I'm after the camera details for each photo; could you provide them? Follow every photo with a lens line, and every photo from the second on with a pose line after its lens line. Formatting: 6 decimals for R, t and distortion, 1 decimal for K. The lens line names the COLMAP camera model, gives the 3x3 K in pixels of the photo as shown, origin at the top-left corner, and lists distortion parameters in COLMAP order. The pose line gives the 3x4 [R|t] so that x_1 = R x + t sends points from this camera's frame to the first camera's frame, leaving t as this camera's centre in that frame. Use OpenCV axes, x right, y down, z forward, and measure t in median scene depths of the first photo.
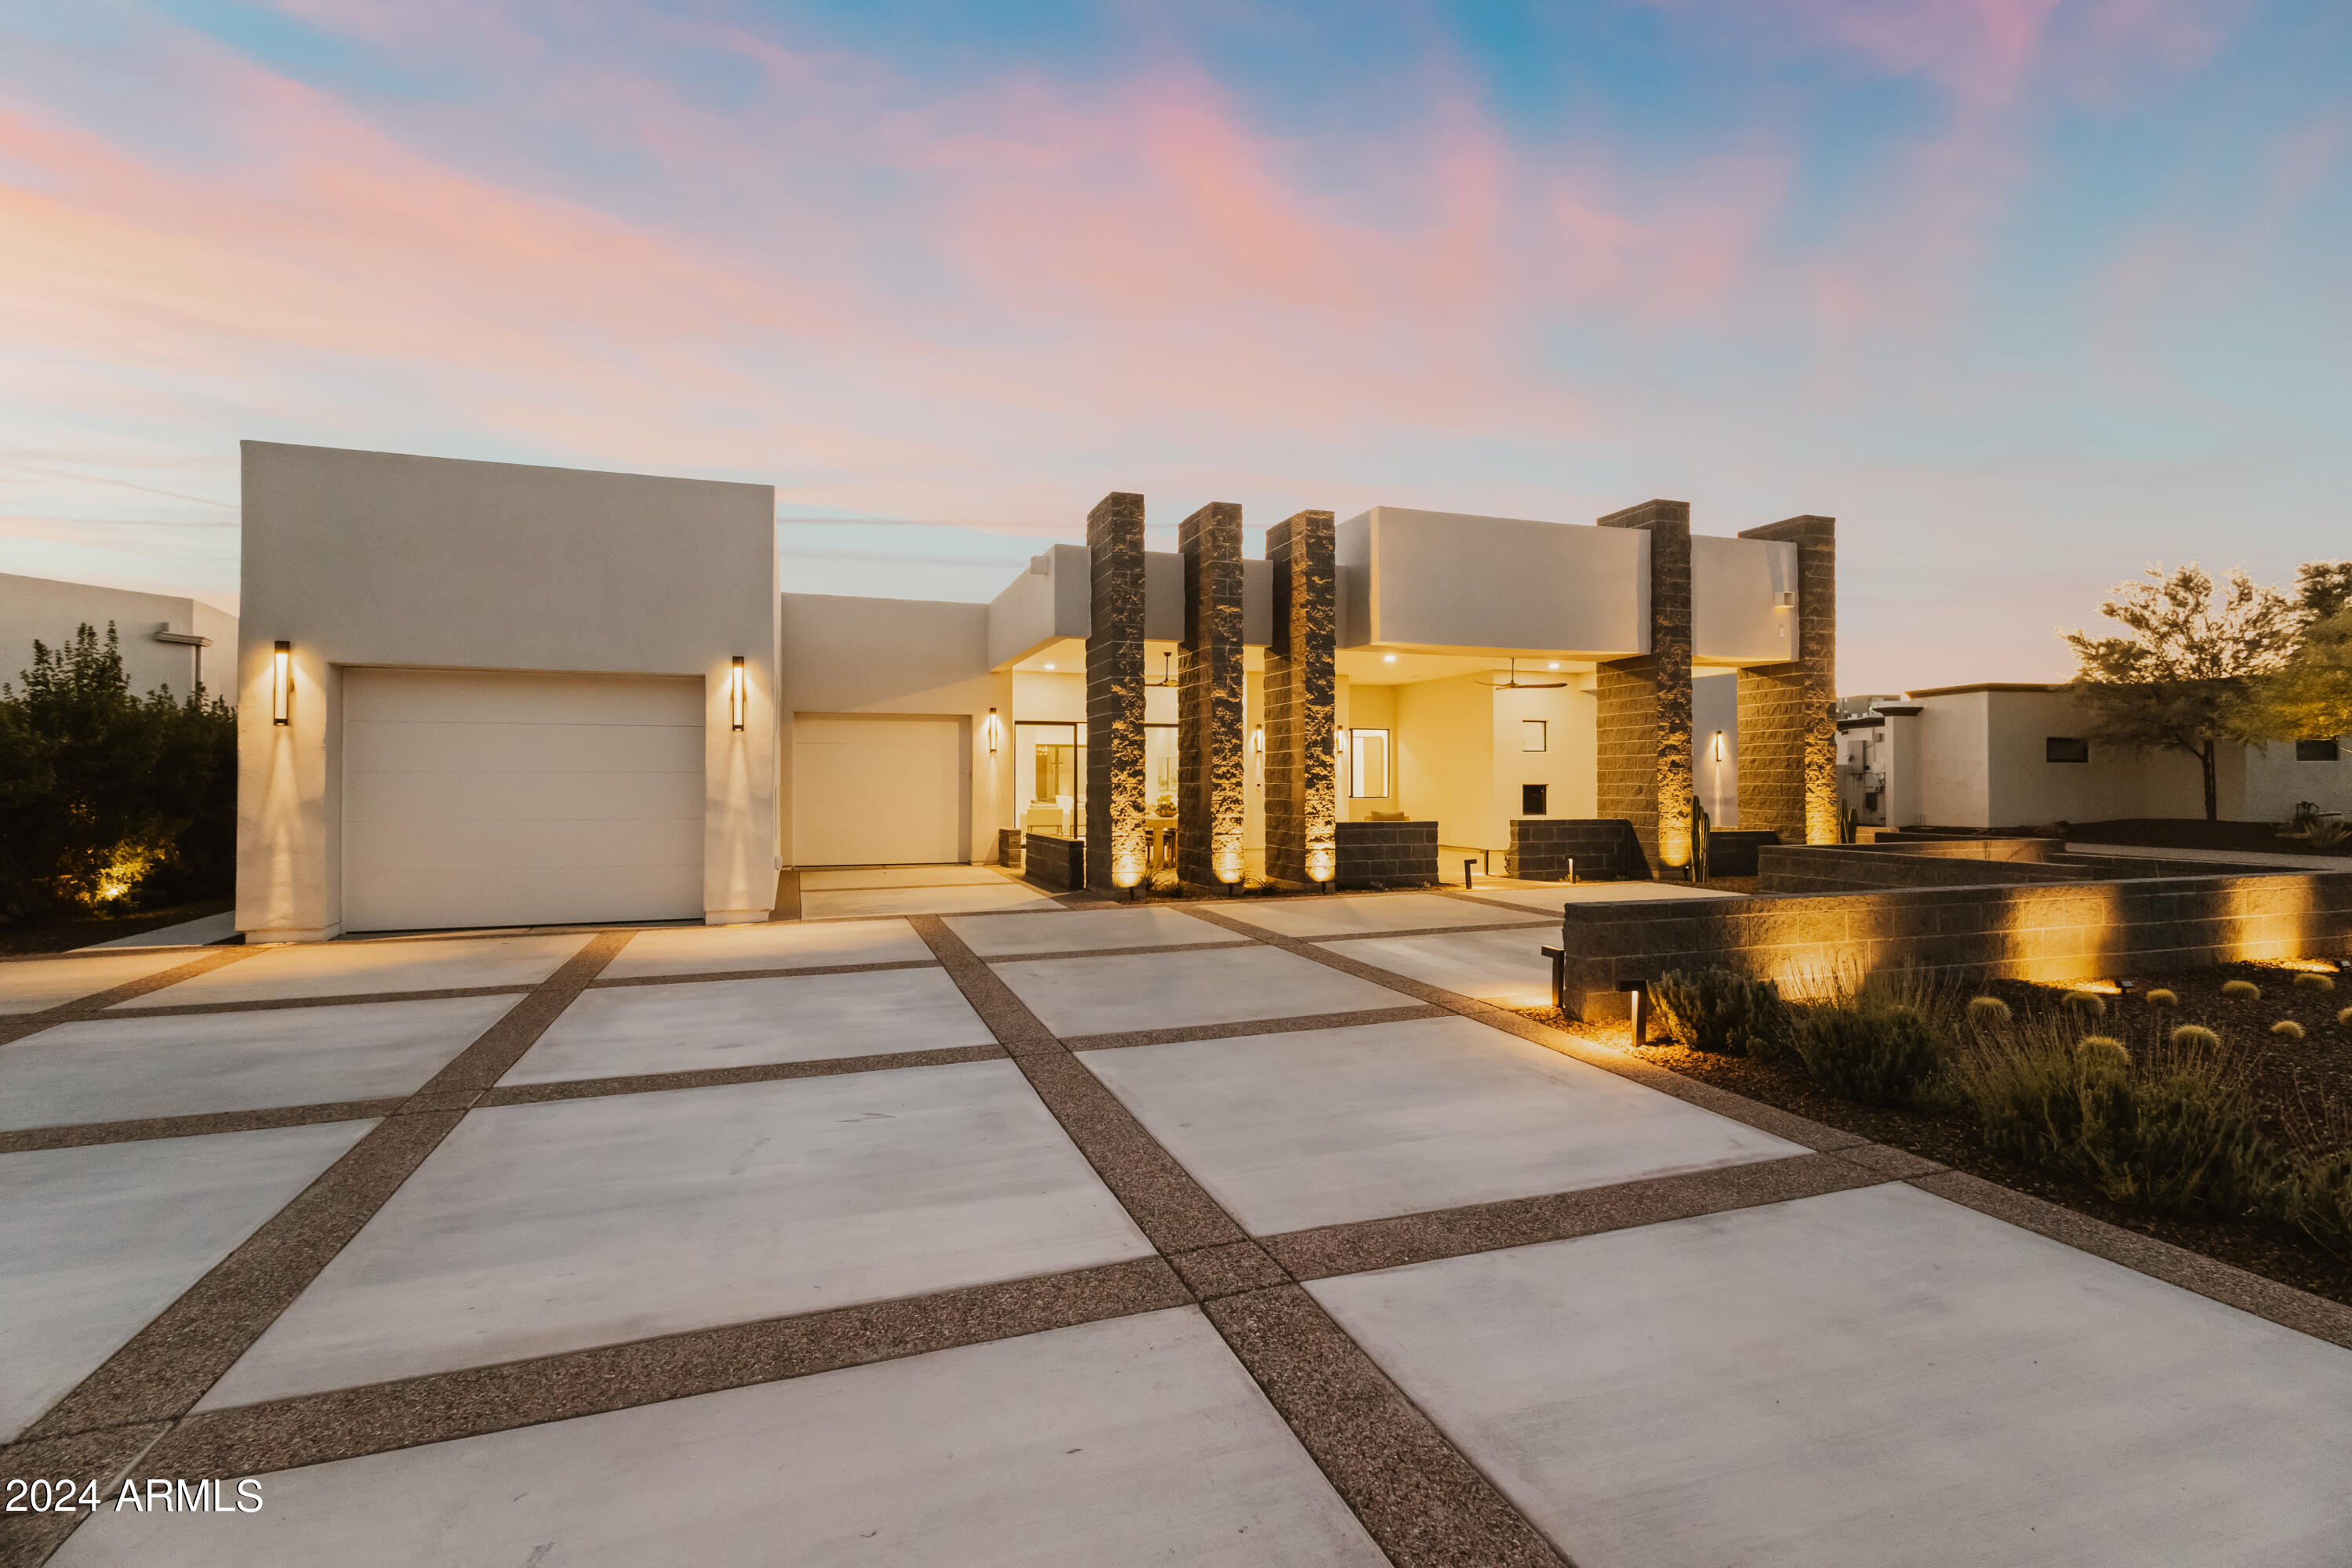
lens RADIAL K [[1100.9, 0, 1175.2], [0, 1100.9, 772.7], [0, 0, 1]] dist [0.009134, -0.000625]
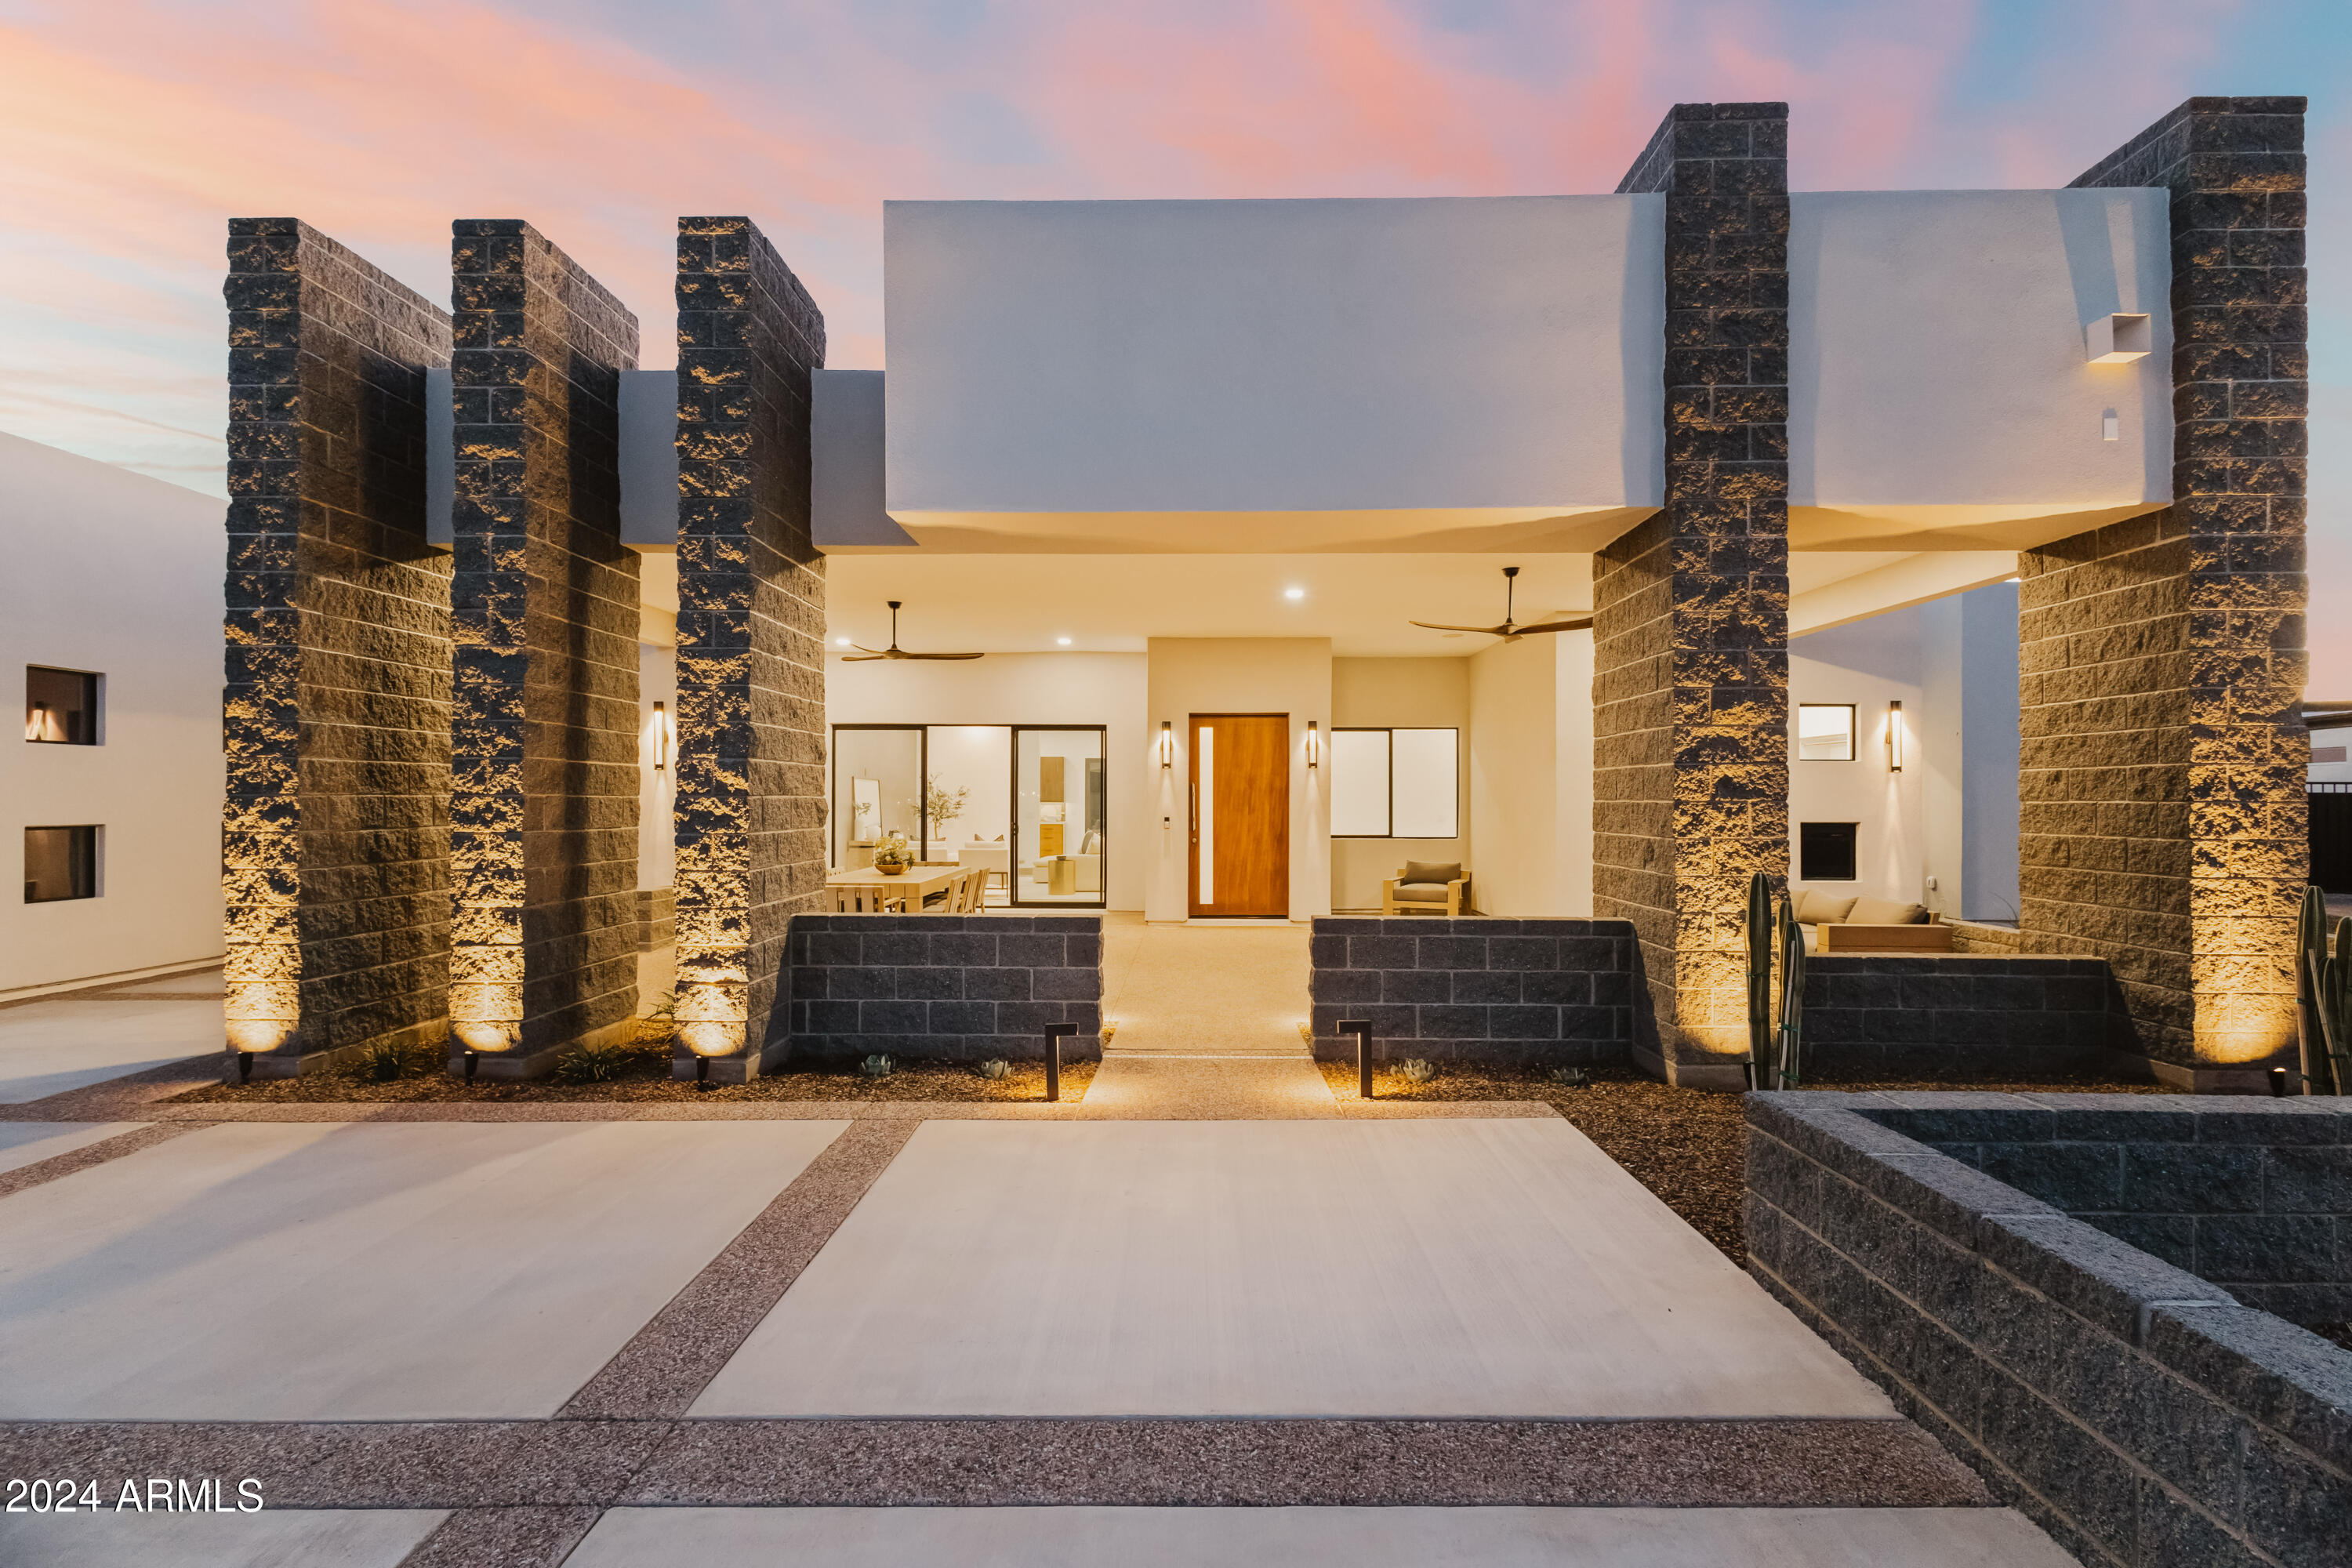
lens RADIAL K [[1100.9, 0, 1177.3], [0, 1100.9, 793.2], [0, 0, 1]] dist [0.009134, -0.000625]
pose [[0.936897, 0.000955, -0.349603, 0.406644], [0.000243, 0.999994, 0.003382, -0.007320], [0.349604, -0.003254, 0.936892, 0.571317]]
